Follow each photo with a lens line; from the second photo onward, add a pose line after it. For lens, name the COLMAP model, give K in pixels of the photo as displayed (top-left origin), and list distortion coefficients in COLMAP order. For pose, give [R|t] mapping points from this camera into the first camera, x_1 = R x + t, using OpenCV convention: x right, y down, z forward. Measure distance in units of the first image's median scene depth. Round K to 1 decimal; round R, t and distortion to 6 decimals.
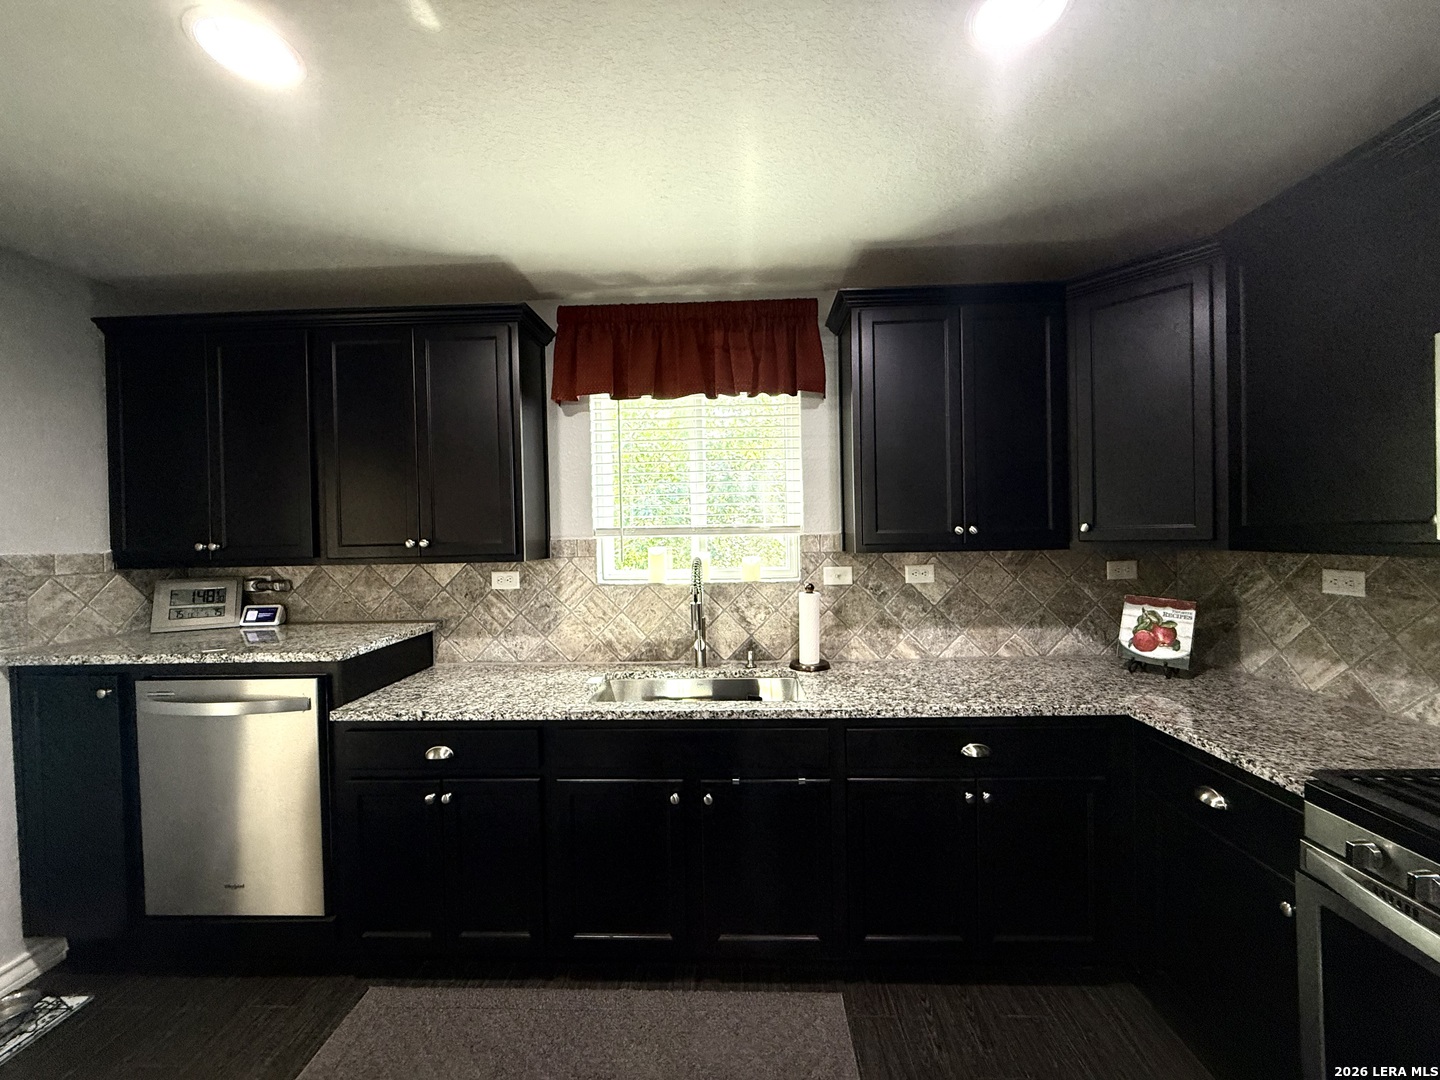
lens RADIAL K [[571.6, 0, 718.0], [0, 571.6, 541.3], [0, 0, 1]] dist [-0.001113, -0.000008]
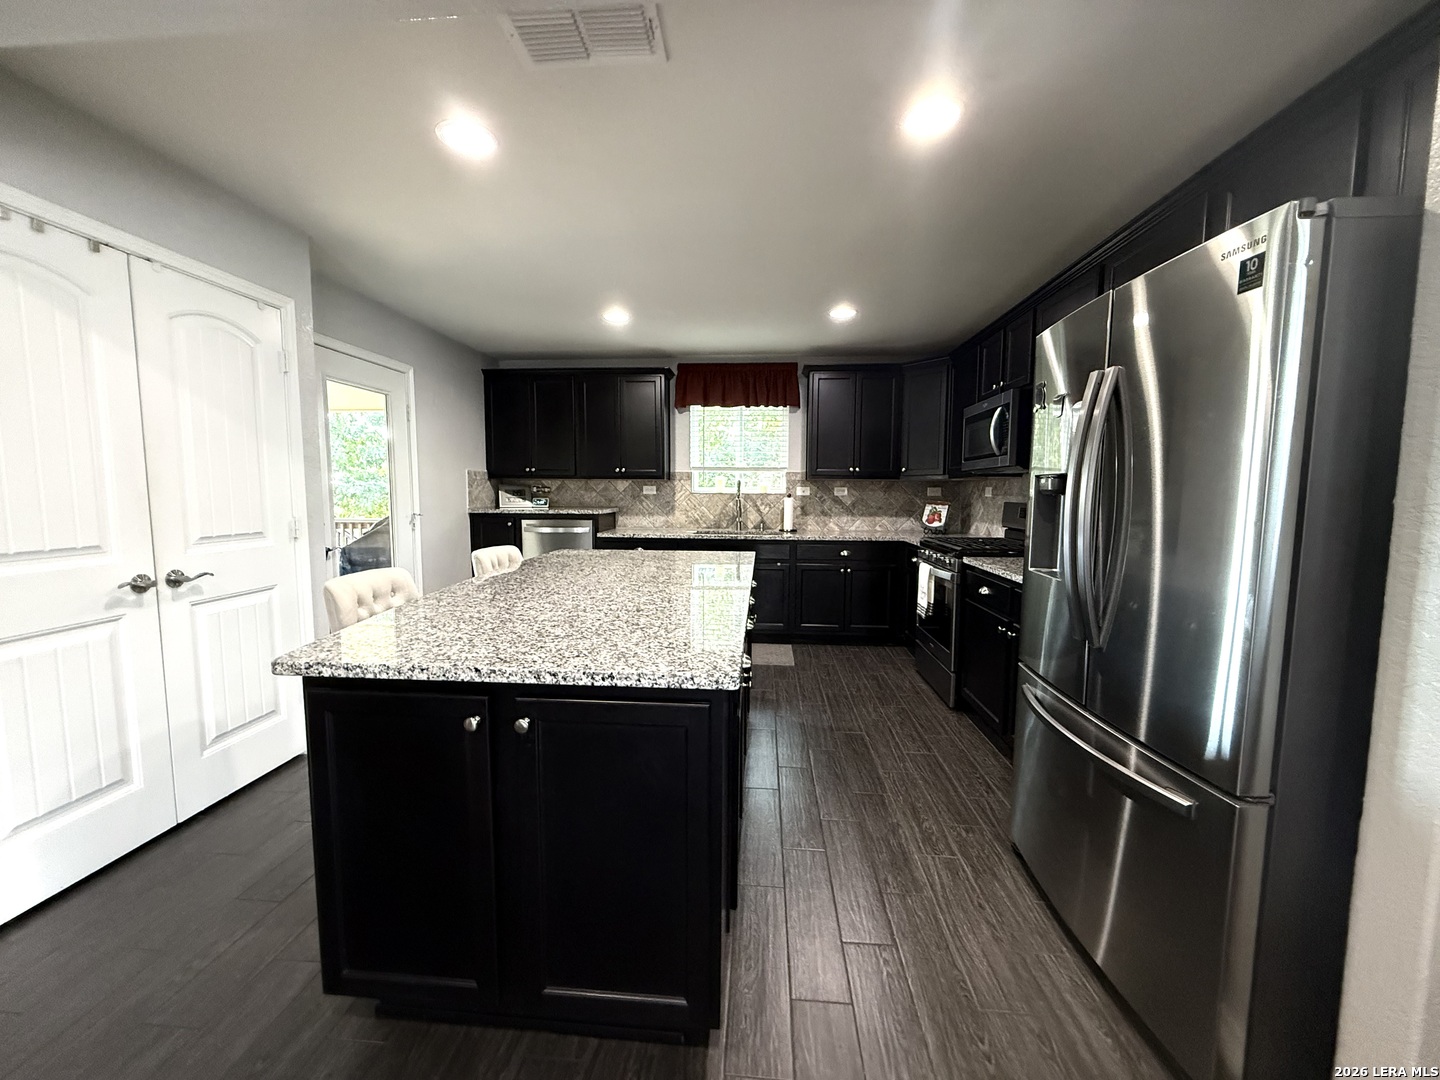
lens RADIAL K [[571.6, 0, 718.4], [0, 571.6, 538.2], [0, 0, 1]] dist [-0.001113, -0.000008]
pose [[0.998849, 0.029141, -0.038094, -0.025624], [-0.026495, 0.997320, 0.068198, 0.105530], [0.039979, -0.067111, 0.996944, -1.271419]]
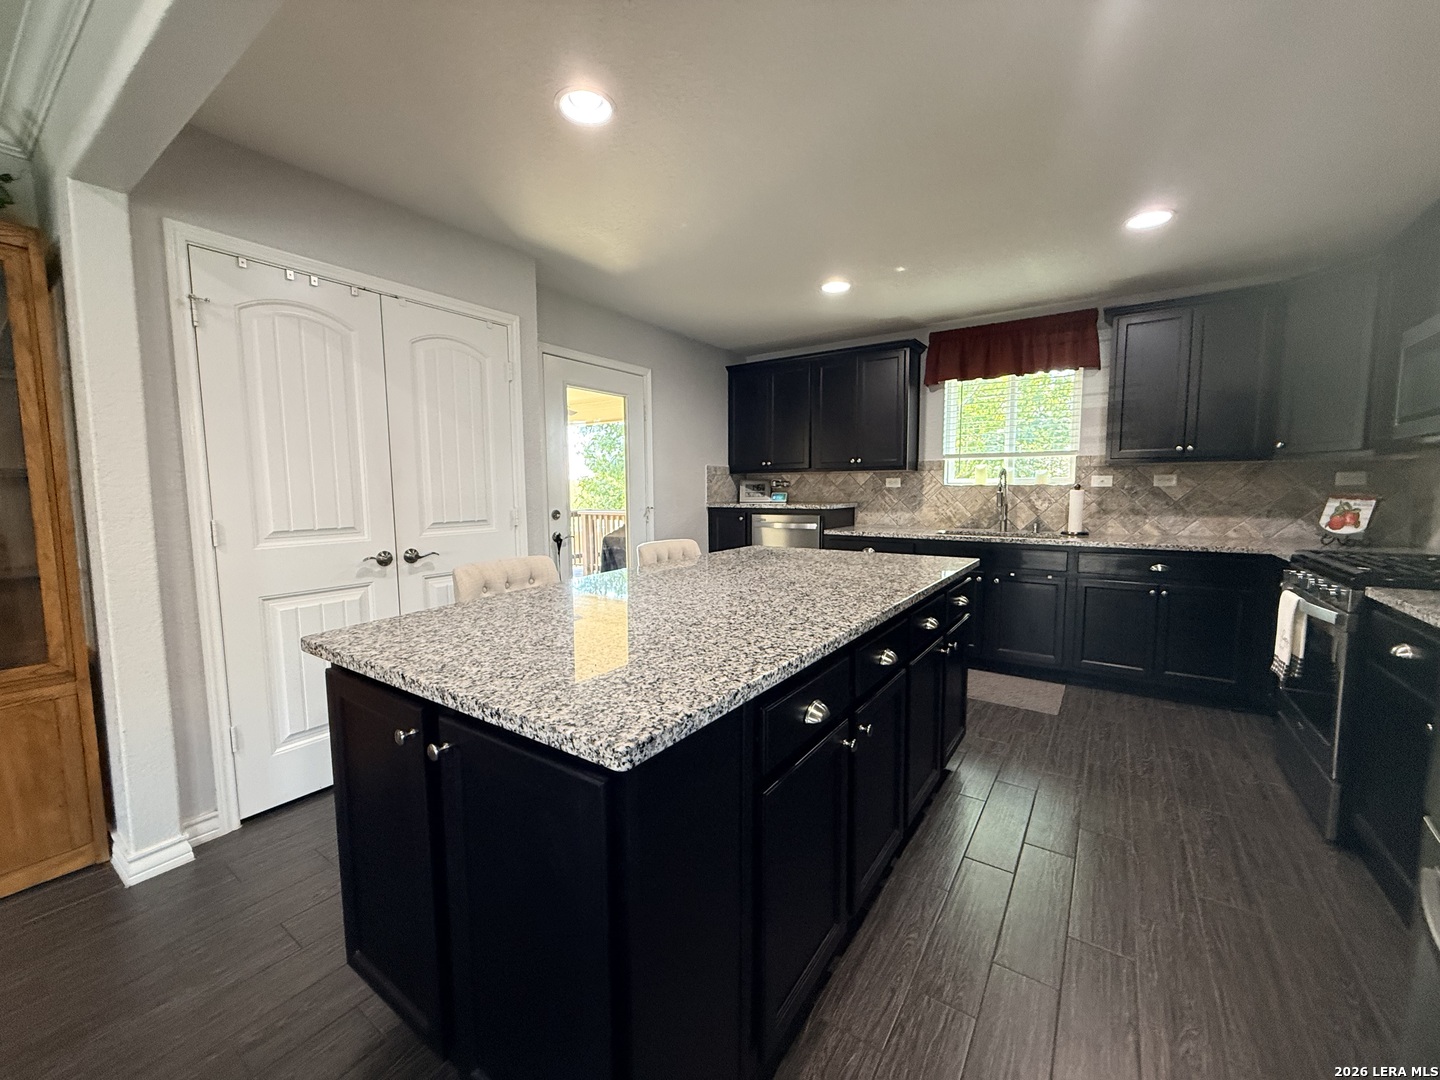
lens RADIAL K [[571.6, 0, 718.7], [0, 571.6, 538.7], [0, 0, 1]] dist [-0.001113, -0.000008]
pose [[0.842440, 0.063205, -0.535070, 0.184155], [-0.020381, 0.996123, 0.085578, 0.113648], [0.538405, -0.061190, 0.840462, -1.010117]]
